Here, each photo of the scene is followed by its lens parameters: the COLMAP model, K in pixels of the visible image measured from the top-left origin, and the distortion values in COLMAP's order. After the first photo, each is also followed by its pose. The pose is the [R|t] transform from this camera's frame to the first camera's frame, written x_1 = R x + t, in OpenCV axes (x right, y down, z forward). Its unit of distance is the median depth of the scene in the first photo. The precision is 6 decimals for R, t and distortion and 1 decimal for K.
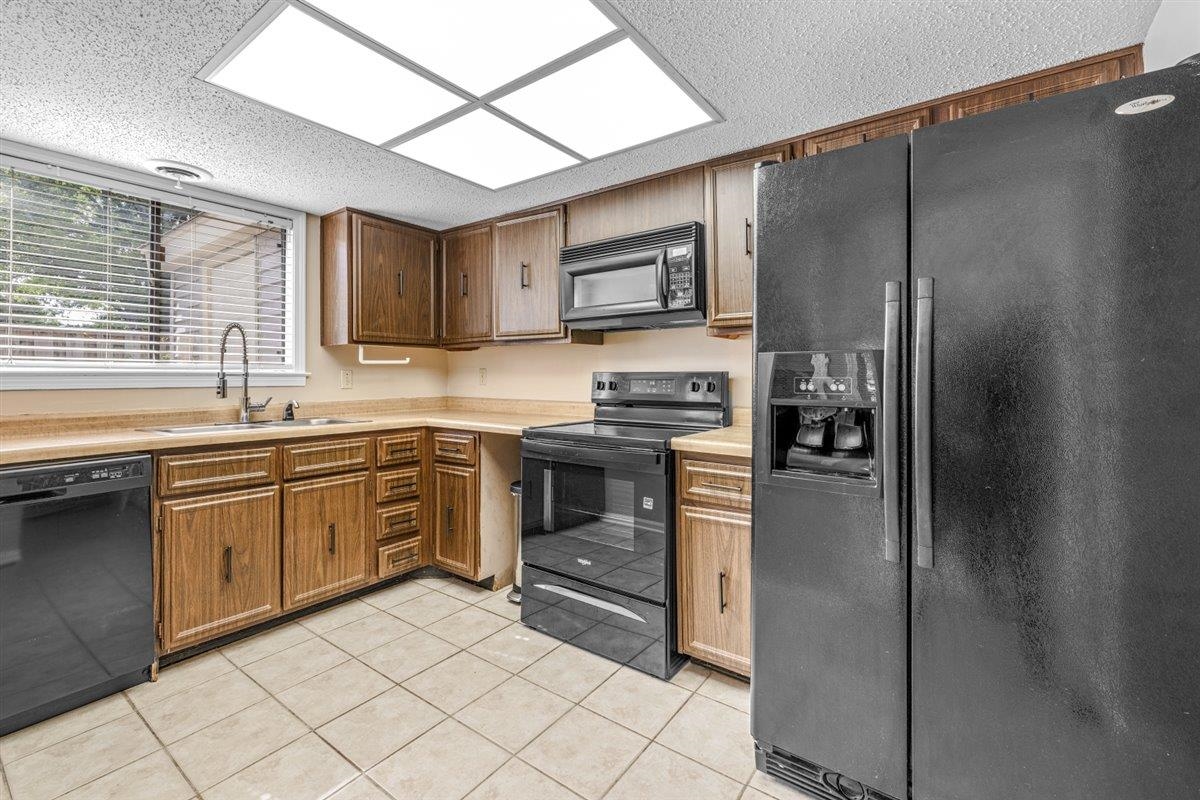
lens RADIAL K [[514.5, 0, 598.0], [0, 514.5, 395.1], [0, 0, 1]] dist [0.000102, 0.000147]
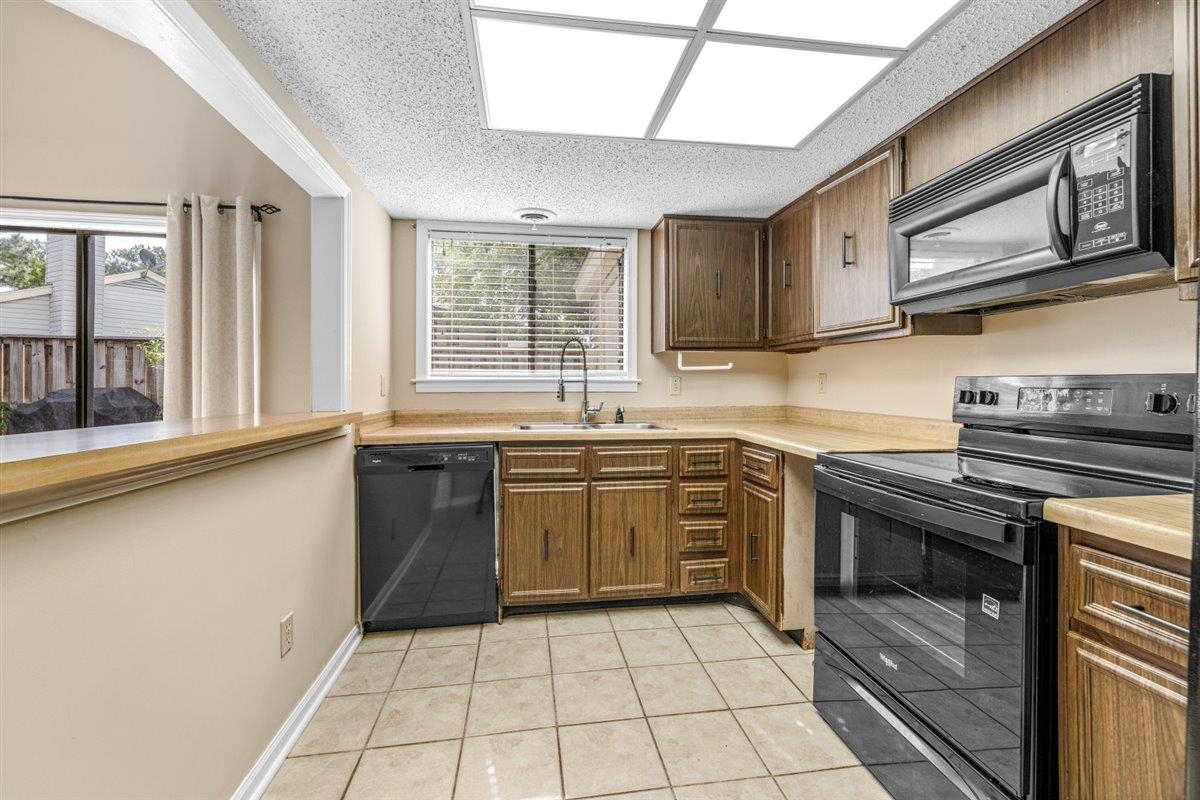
lens RADIAL K [[508.7, 0, 600.0], [0, 508.7, 400.0], [0, 0, 1]] dist [0.001149, 0.000275]
pose [[0.701613, 0.024184, -0.712147, 0.150146], [-0.025430, 0.999637, 0.008893, -0.009527], [0.712104, 0.011871, 0.701974, 0.233296]]
